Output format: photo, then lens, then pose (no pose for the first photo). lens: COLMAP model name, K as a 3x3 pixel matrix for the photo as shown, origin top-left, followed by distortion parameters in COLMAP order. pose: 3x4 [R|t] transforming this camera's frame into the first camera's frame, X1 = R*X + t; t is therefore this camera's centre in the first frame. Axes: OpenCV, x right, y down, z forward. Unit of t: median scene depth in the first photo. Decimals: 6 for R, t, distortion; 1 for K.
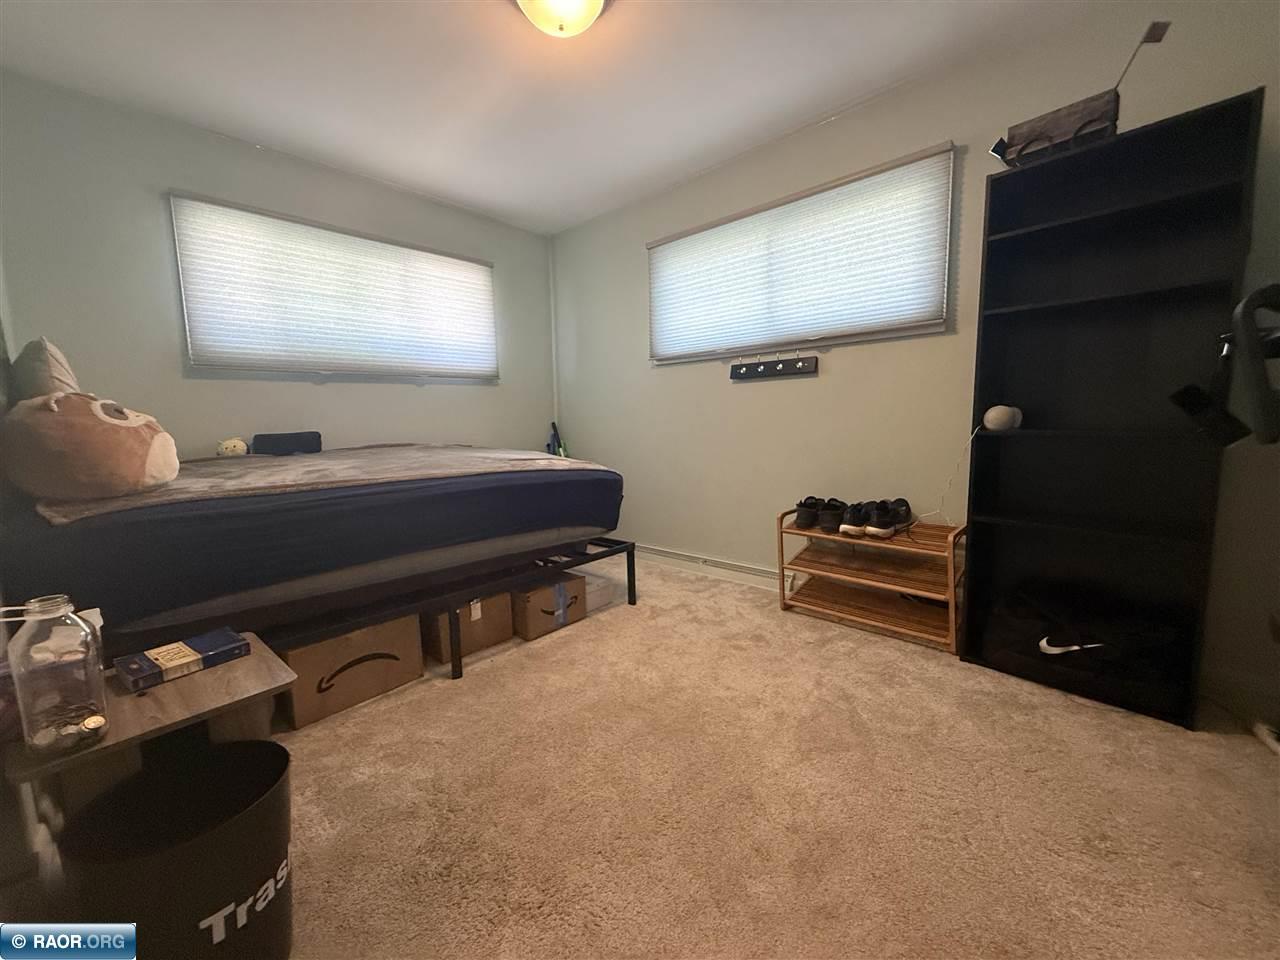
lens RADIAL K [[513.1, 0, 643.5], [0, 513.1, 468.8], [0, 0, 1]] dist [0.000244, 0.000705]
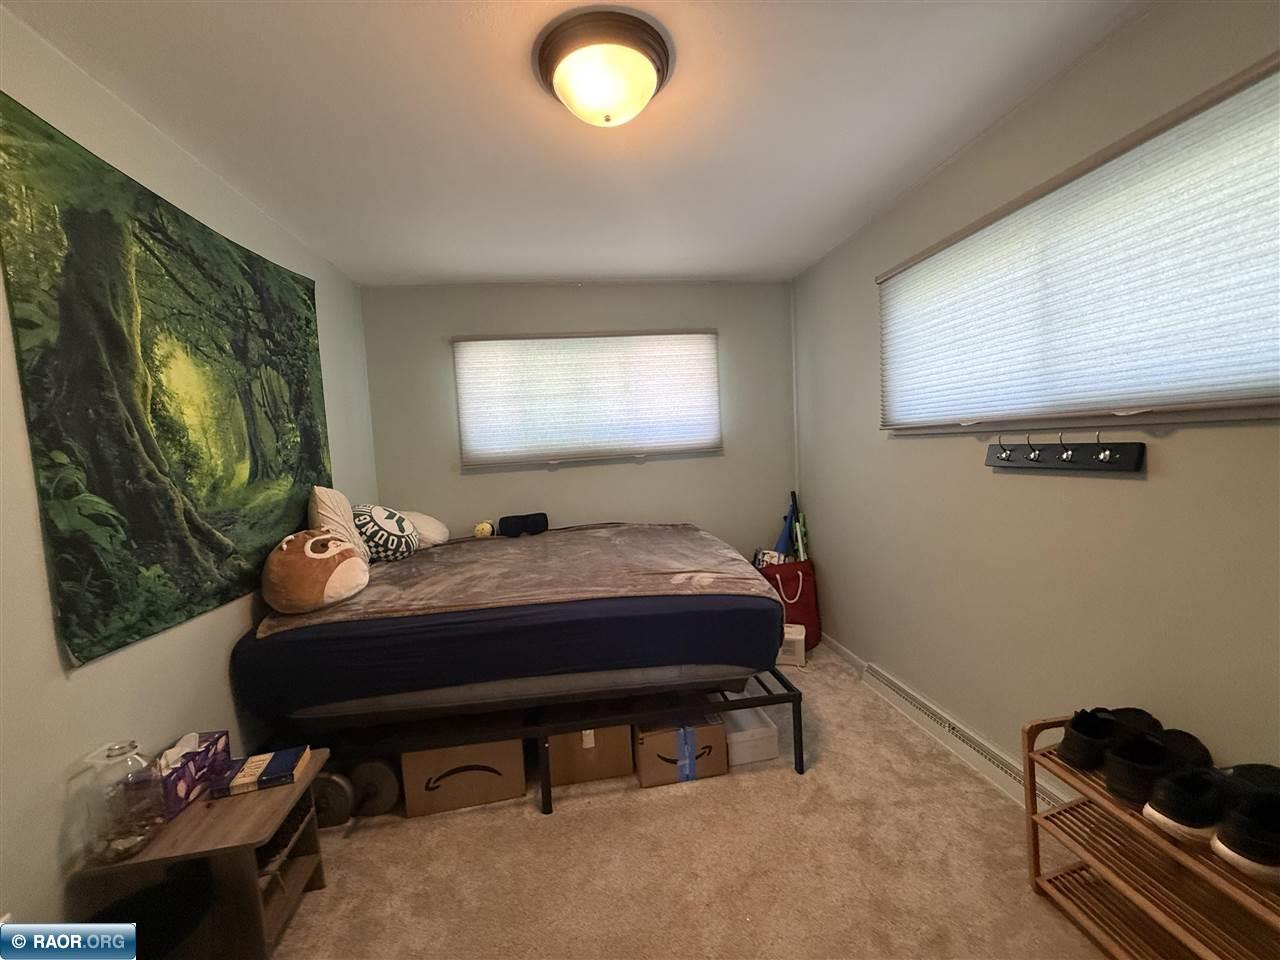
lens RADIAL K [[513.1, 0, 643.5], [0, 513.1, 468.8], [0, 0, 1]] dist [0.000244, 0.000705]
pose [[0.766434, 0.015201, -0.642143, 0.309326], [-0.025476, 0.999653, -0.006742, -0.191223], [0.641817, 0.021526, 0.766556, 0.277711]]
